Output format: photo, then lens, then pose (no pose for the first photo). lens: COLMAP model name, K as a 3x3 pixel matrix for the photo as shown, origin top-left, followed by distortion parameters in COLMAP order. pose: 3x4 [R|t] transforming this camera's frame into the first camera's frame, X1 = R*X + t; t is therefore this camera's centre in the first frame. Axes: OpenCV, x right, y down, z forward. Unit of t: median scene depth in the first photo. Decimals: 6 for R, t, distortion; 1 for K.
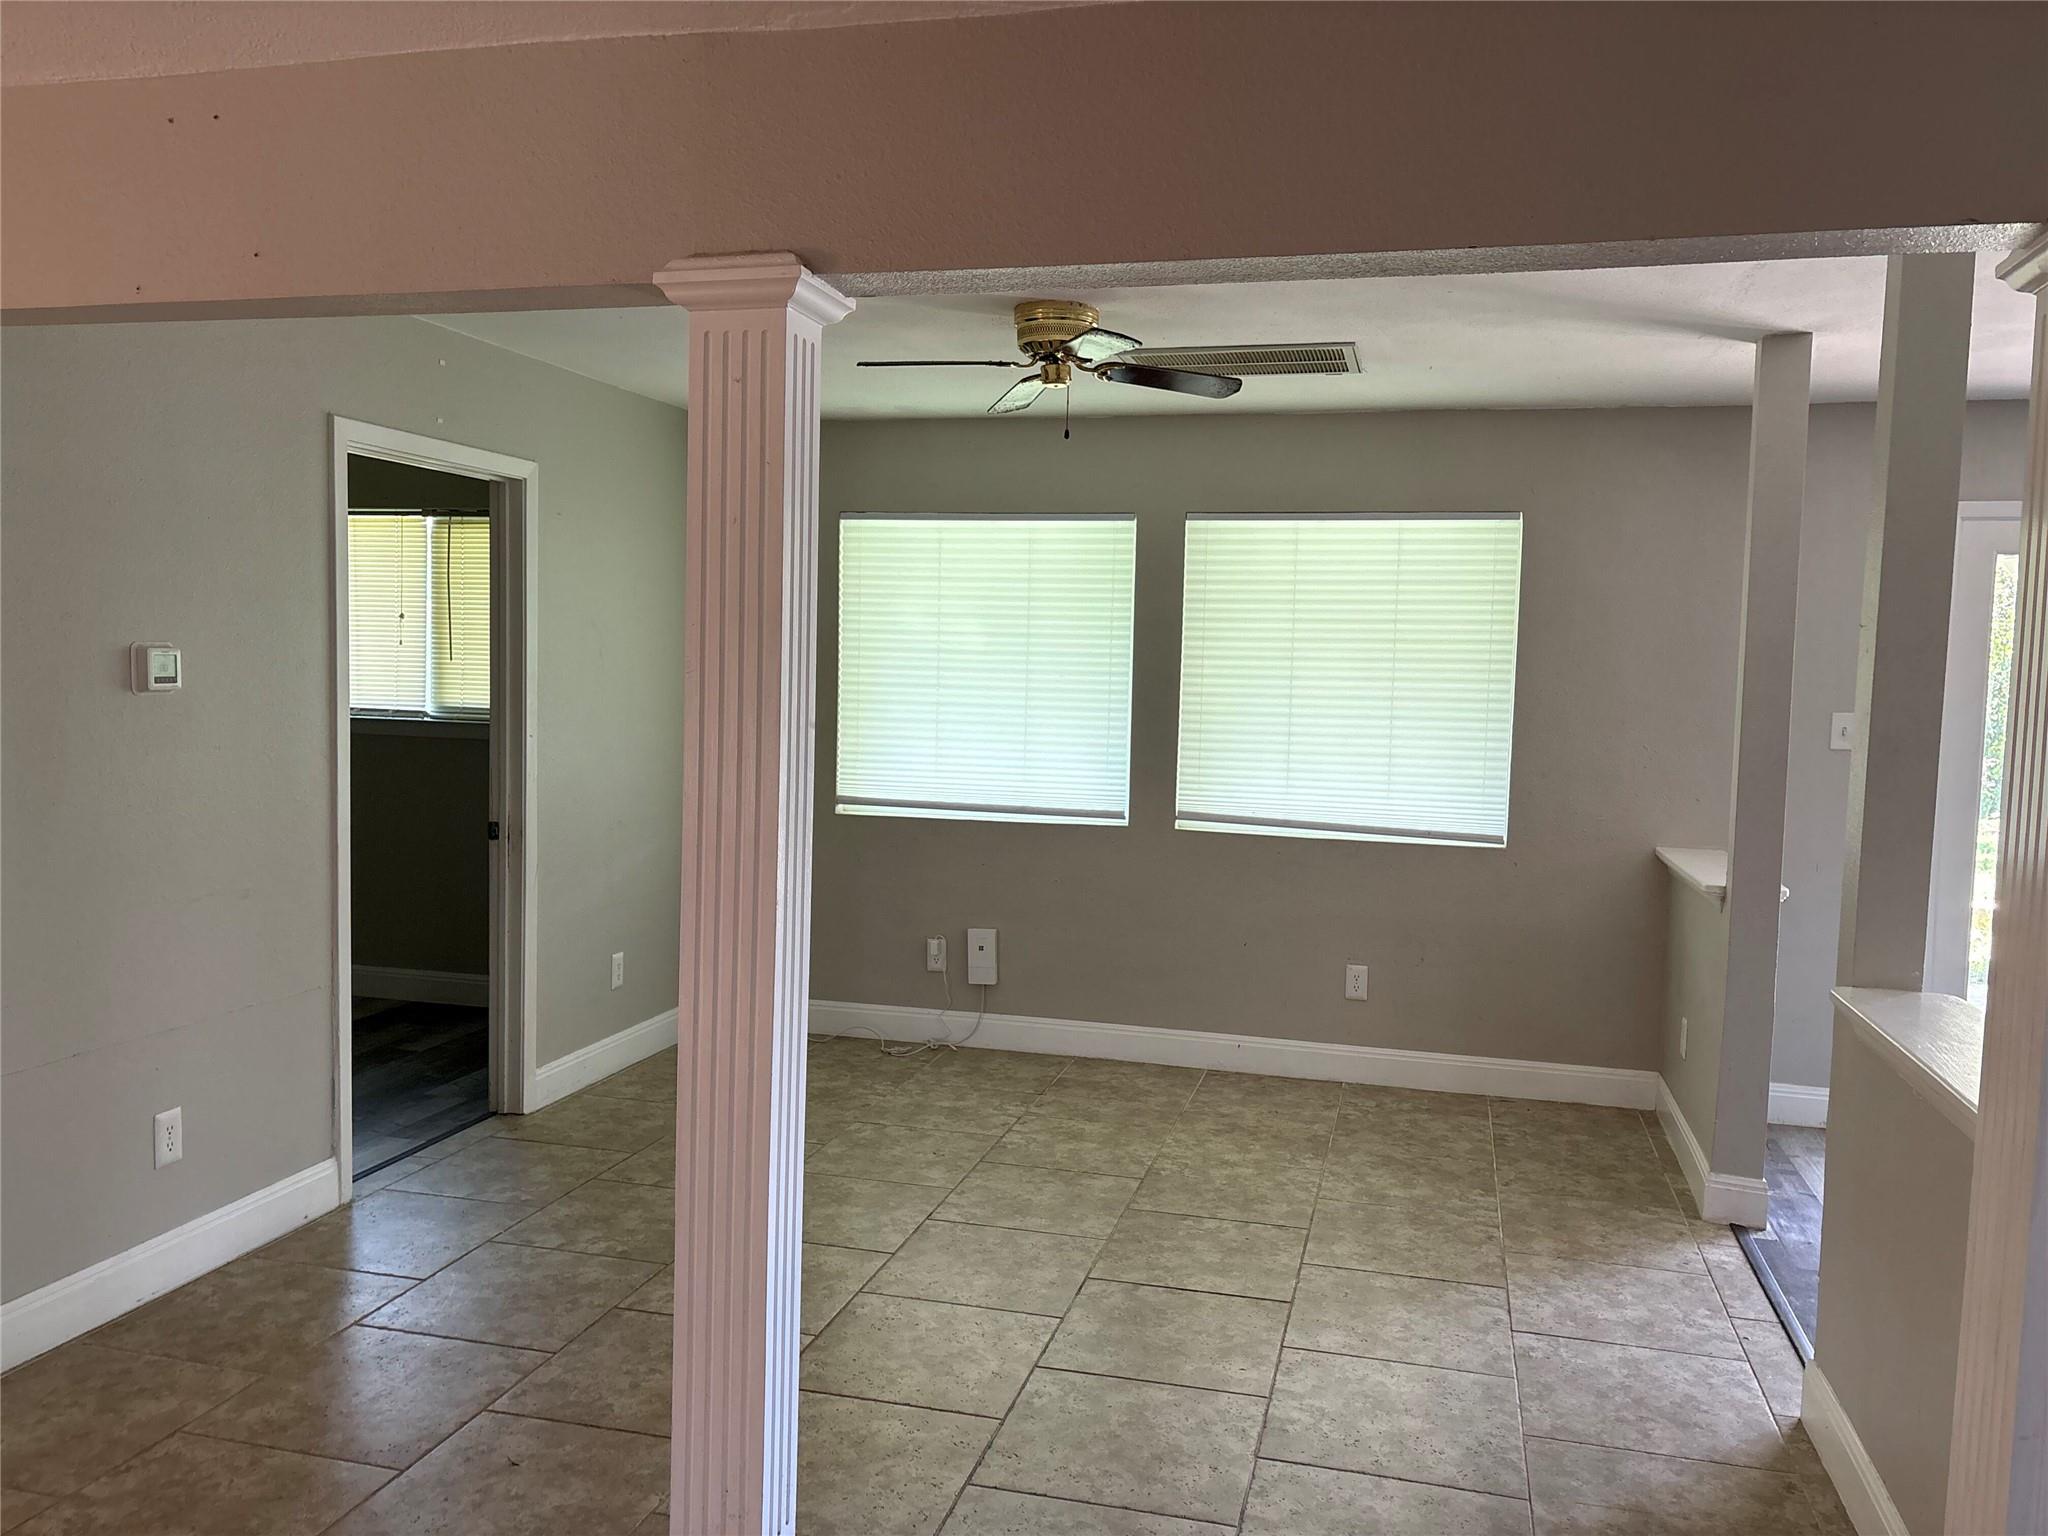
lens RADIAL K [[1568.9, 0, 1024.0], [0, 1568.9, 768.0], [0, 0, 1]] dist [0.054727, -0.036927]
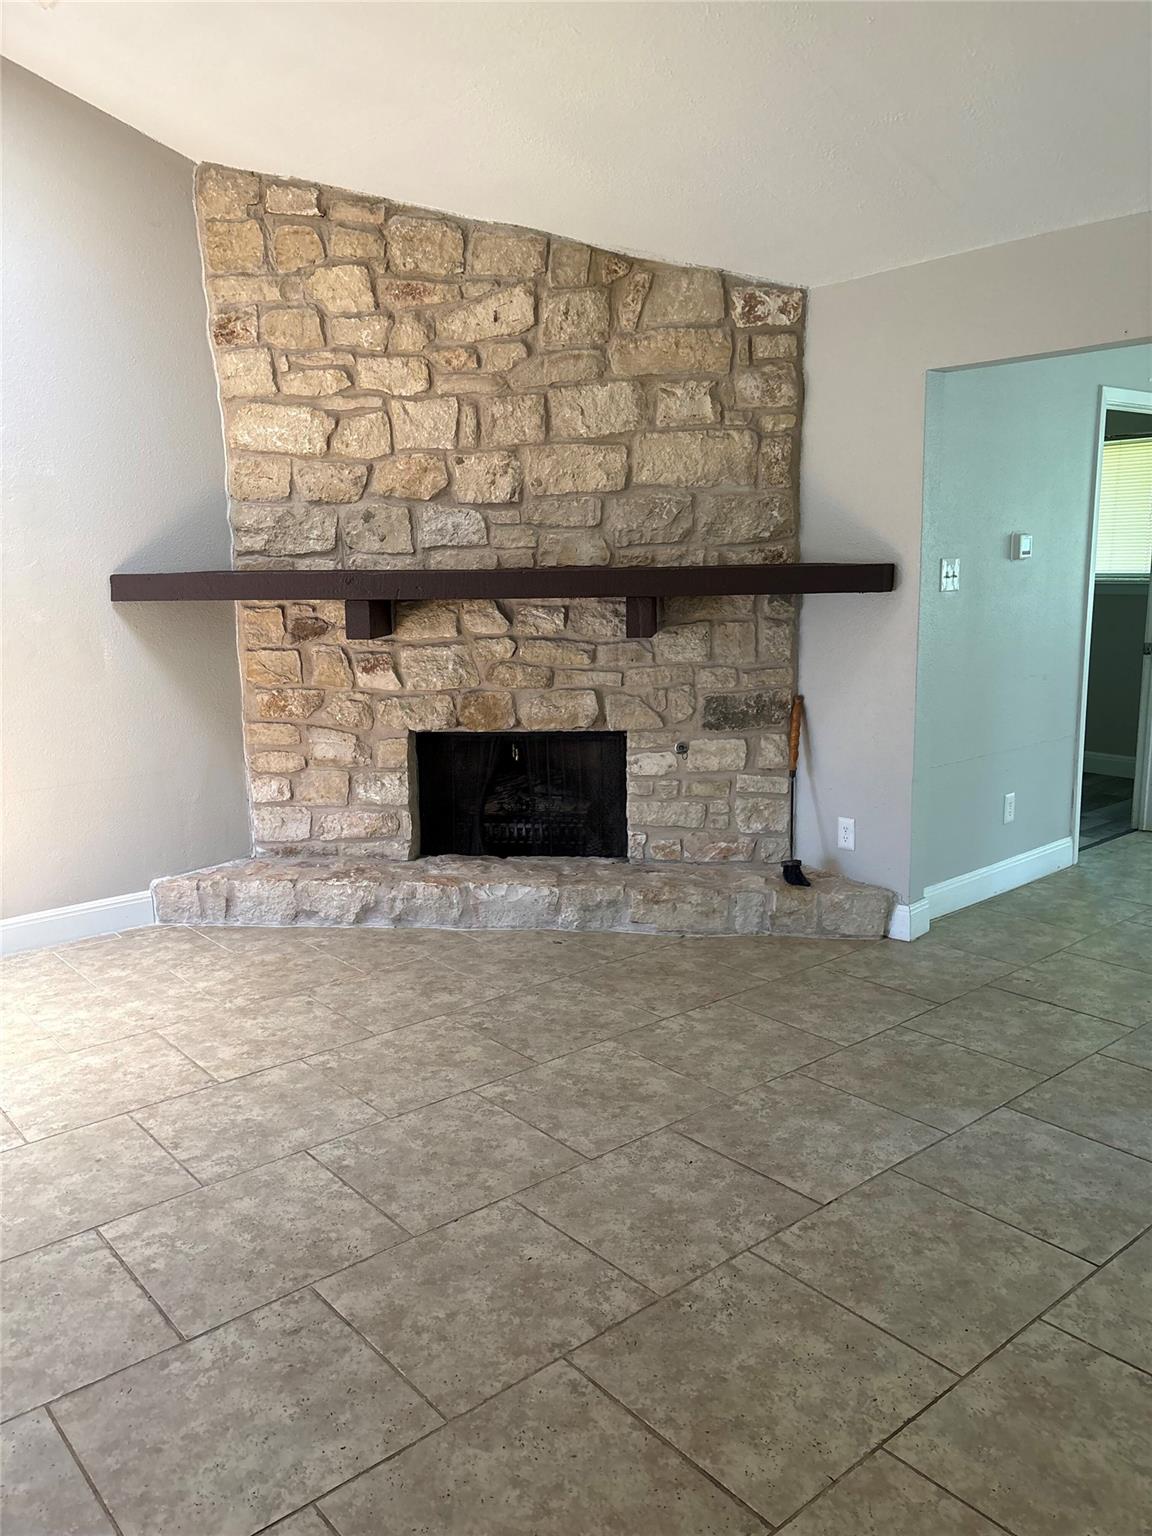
lens RADIAL K [[1176.7, 0, 570.8], [0, 1176.7, 765.9], [0, 0, 1]] dist [0.054727, -0.036927]
pose [[0.811258, 0.065726, -0.580982, -0.108062], [0.000428, 0.993595, 0.113002, 0.020505], [0.584688, -0.091922, 0.806034, -0.259369]]
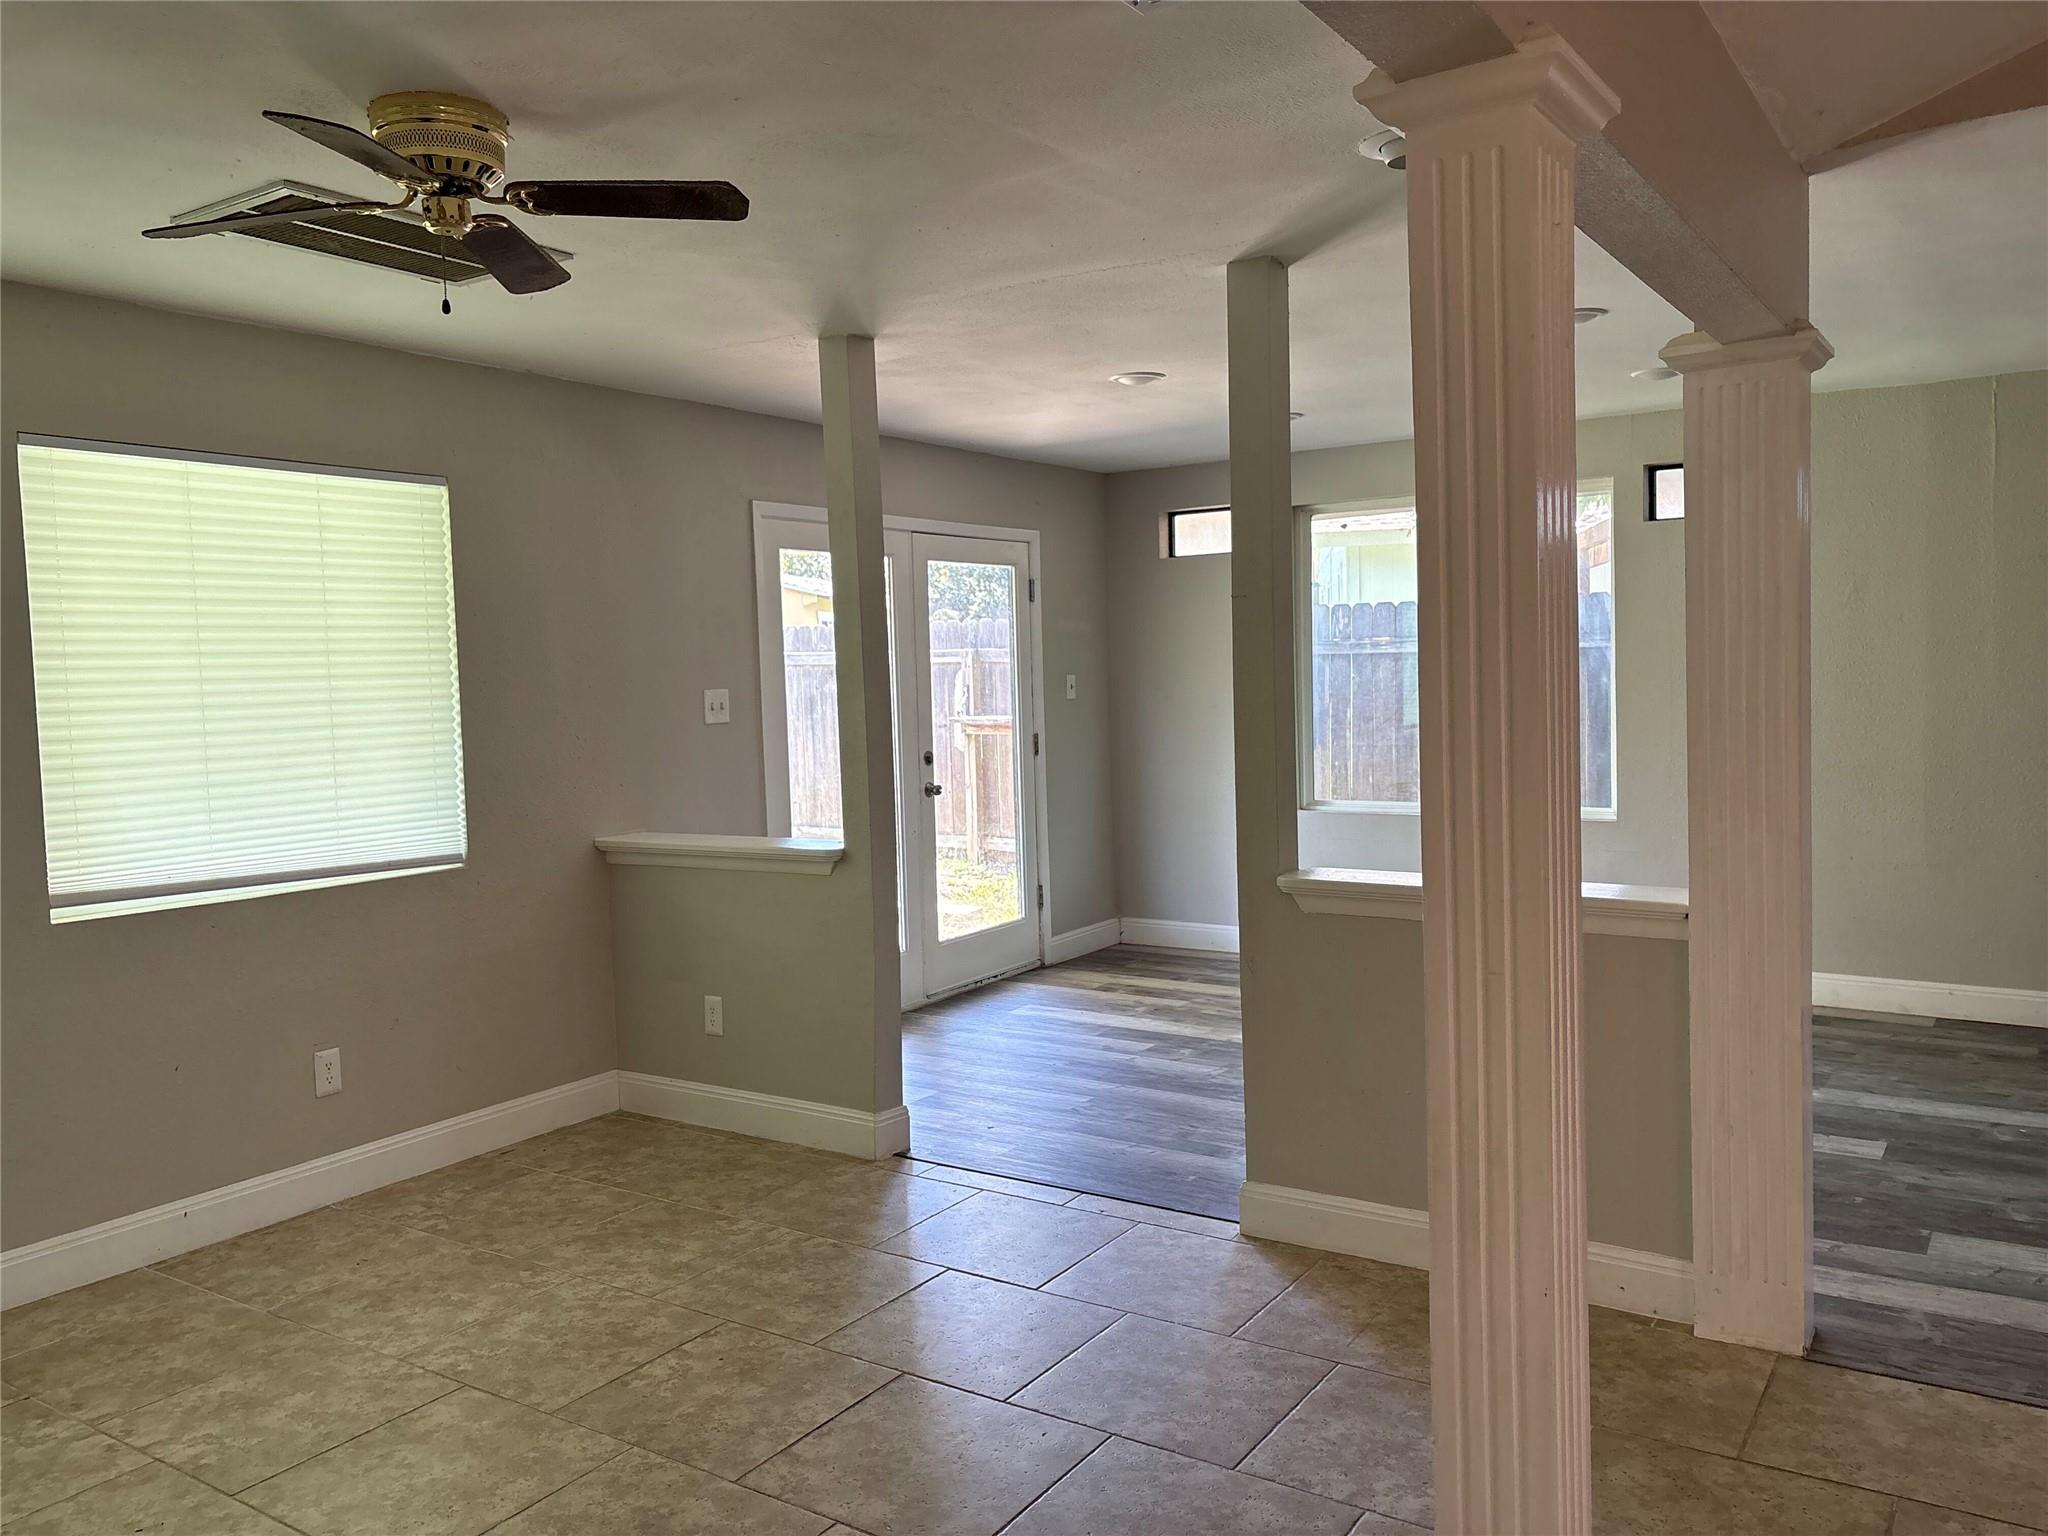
lens RADIAL K [[1568.9, 0, 1024.0], [0, 1568.9, 768.0], [0, 0, 1]] dist [0.054727, -0.036927]
pose [[0.314697, -0.092188, 0.944705, -0.448170], [0.096118, 0.993251, 0.064907, -0.032662], [-0.944313, 0.070377, 0.321434, 0.469359]]
